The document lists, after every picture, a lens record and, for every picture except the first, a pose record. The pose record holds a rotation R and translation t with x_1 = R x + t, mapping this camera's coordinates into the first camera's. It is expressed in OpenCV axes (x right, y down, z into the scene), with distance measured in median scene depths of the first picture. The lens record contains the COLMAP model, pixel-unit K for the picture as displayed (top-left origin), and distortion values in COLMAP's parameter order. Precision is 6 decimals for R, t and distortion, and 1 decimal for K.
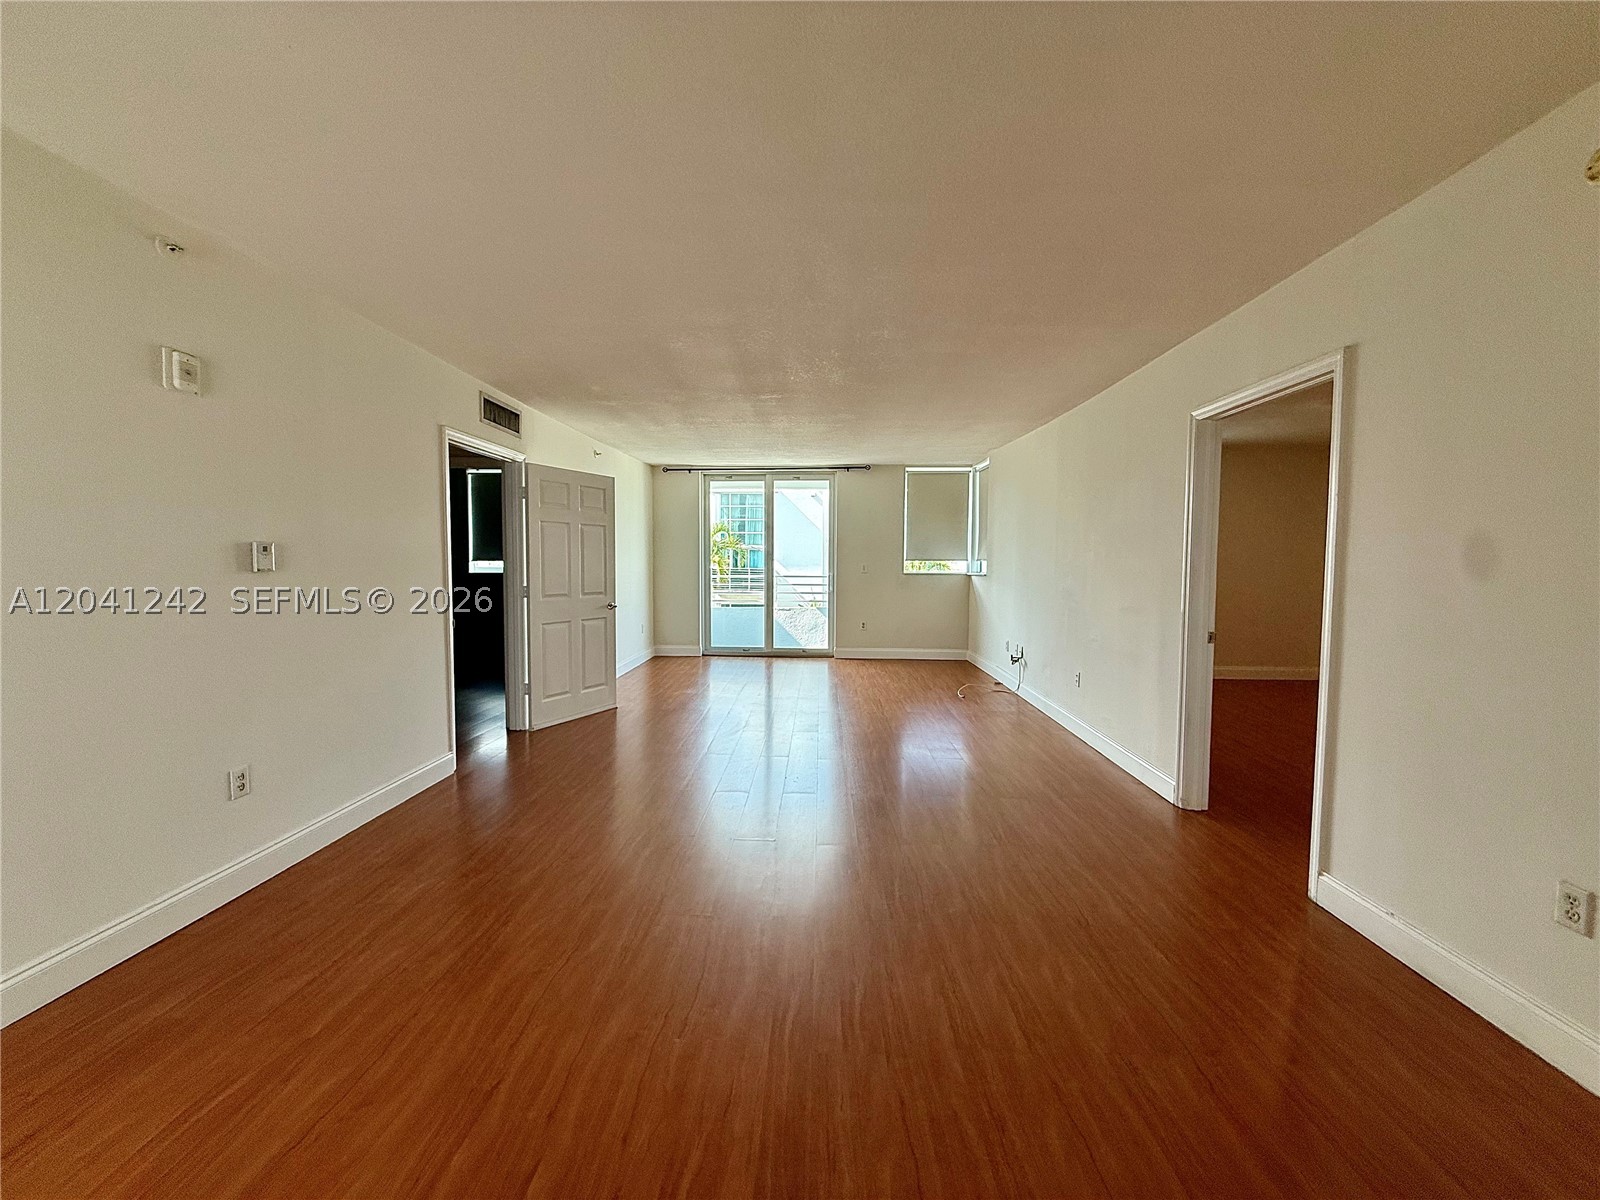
lens RADIAL K [[637.9, 0, 792.8], [0, 637.9, 599.0], [0, 0, 1]] dist [0.000050, 0.000188]
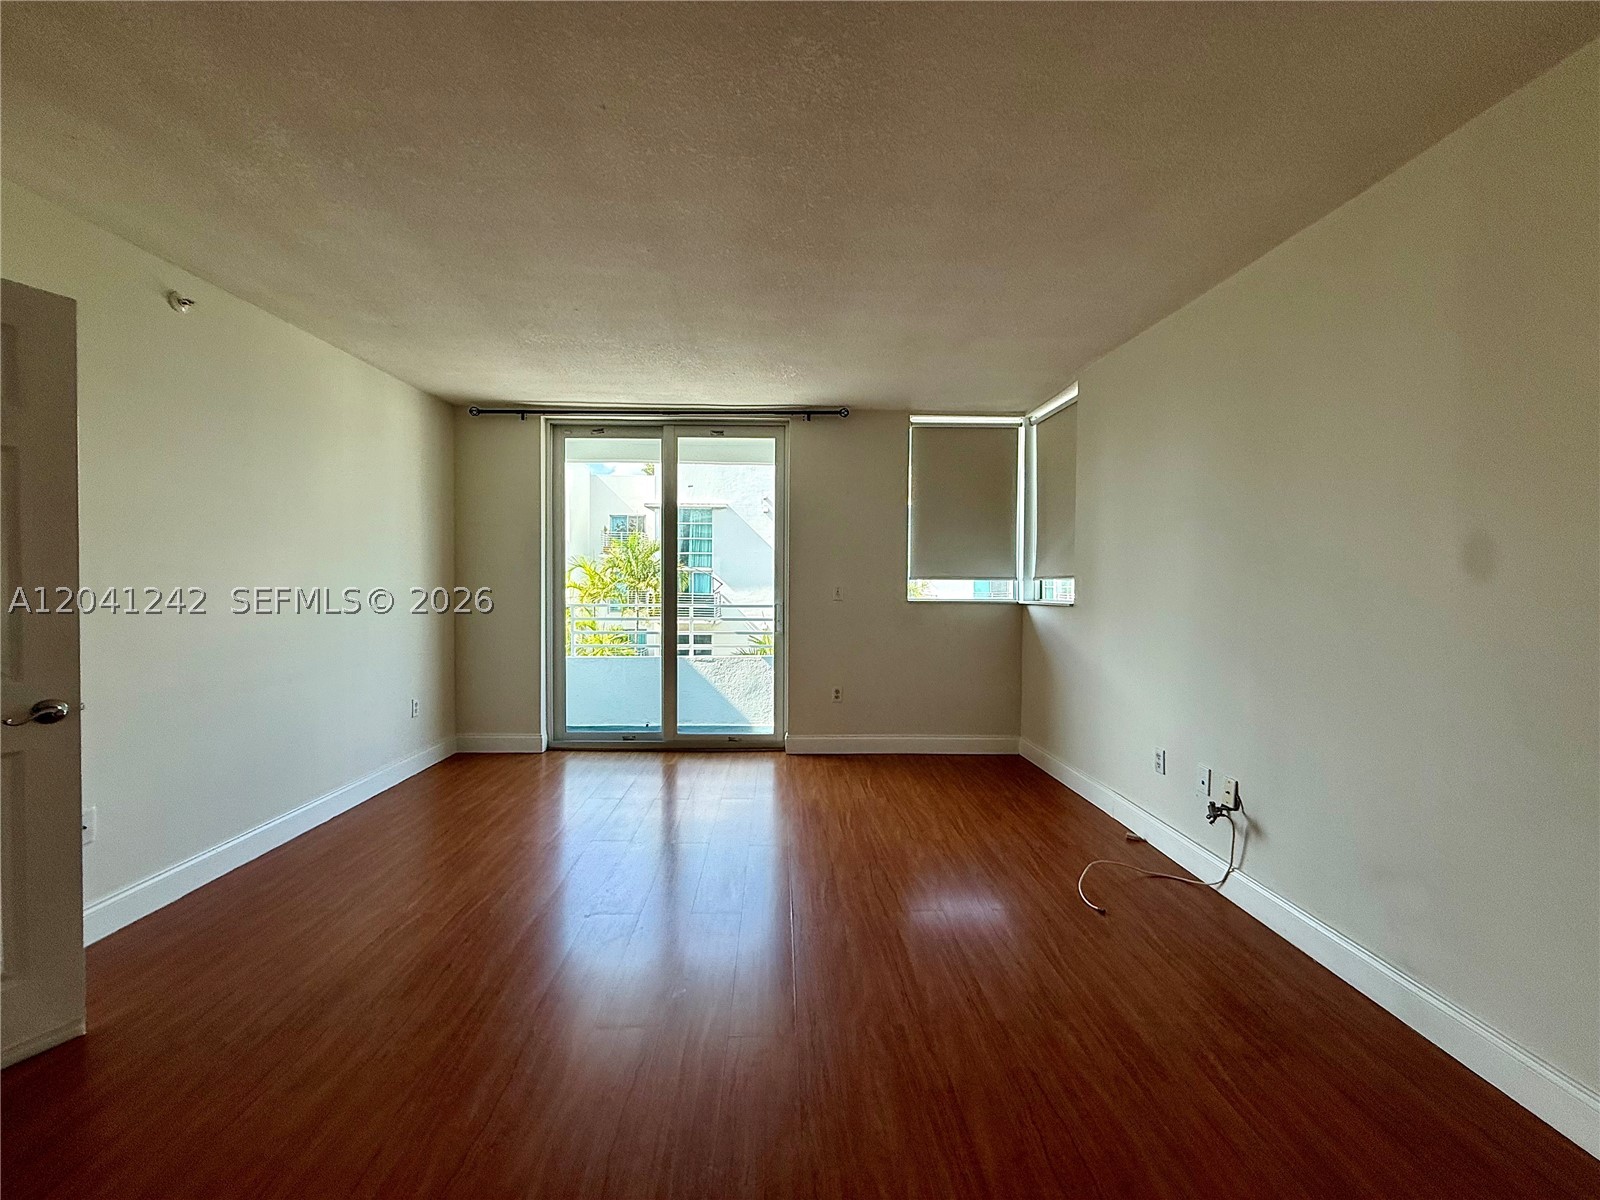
lens RADIAL K [[637.9, 0, 792.8], [0, 637.9, 599.0], [0, 0, 1]] dist [0.000050, 0.000188]
pose [[0.996296, 0.000511, 0.085986, 0.023376], [0.002601, 0.999345, -0.036083, -0.021540], [-0.085948, 0.036173, 0.995643, 0.435824]]
